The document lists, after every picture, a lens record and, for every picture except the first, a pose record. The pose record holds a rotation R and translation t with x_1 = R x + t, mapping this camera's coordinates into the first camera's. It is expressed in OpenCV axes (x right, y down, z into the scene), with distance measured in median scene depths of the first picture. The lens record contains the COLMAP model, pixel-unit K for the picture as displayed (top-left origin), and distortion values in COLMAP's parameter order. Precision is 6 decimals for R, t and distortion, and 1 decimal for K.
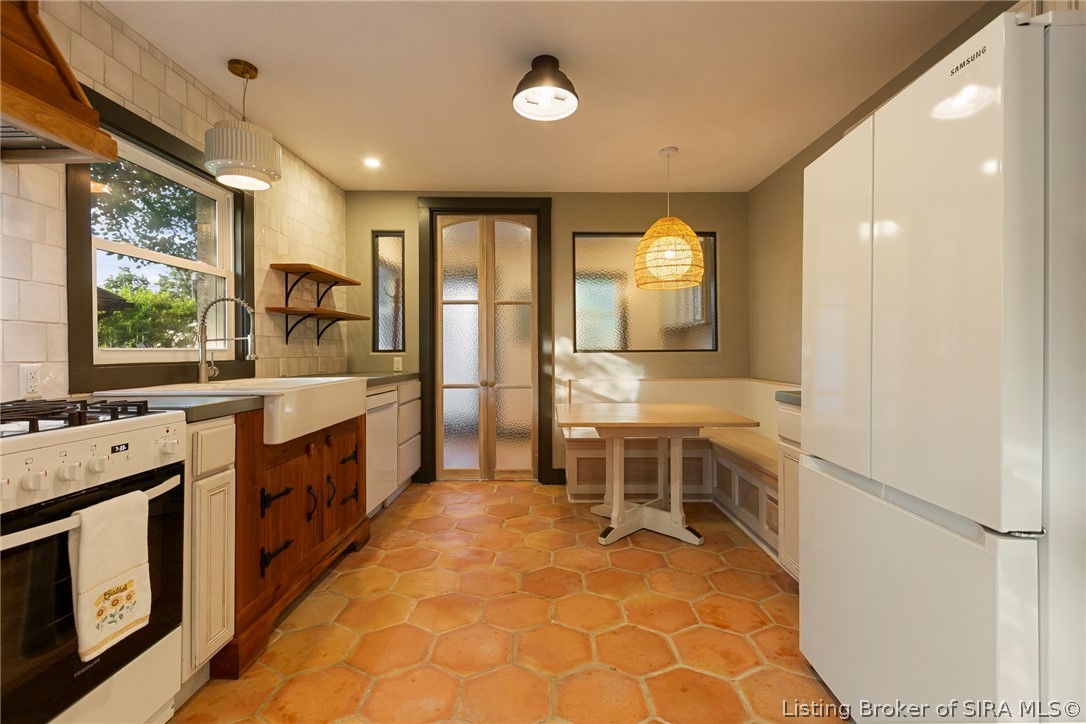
lens RADIAL K [[490.1, 0, 547.4], [0, 490.1, 349.4], [0, 0, 1]] dist [-0.001099, -0.000102]
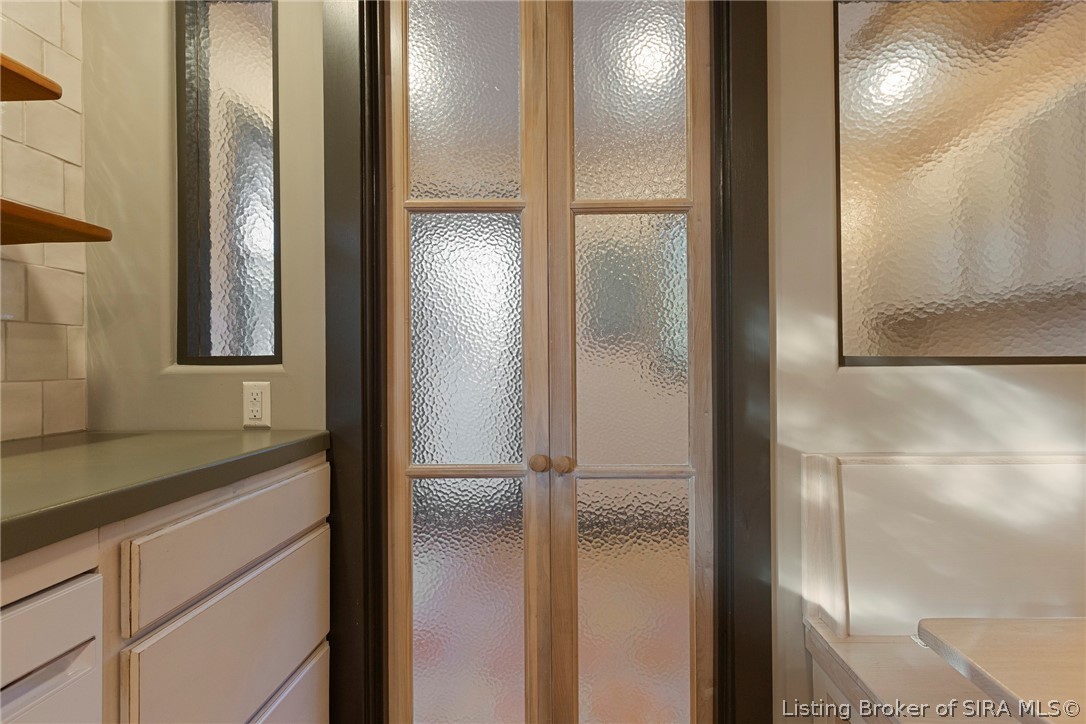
lens RADIAL K [[496.8, 0, 556.8], [0, 496.8, 364.3], [0, 0, 1]] dist [-0.000839, -0.000368]
pose [[0.999968, -0.001399, -0.007846, -0.150389], [0.001425, 0.999993, 0.003349, 0.006637], [0.007841, -0.003360, 0.999964, 0.884846]]
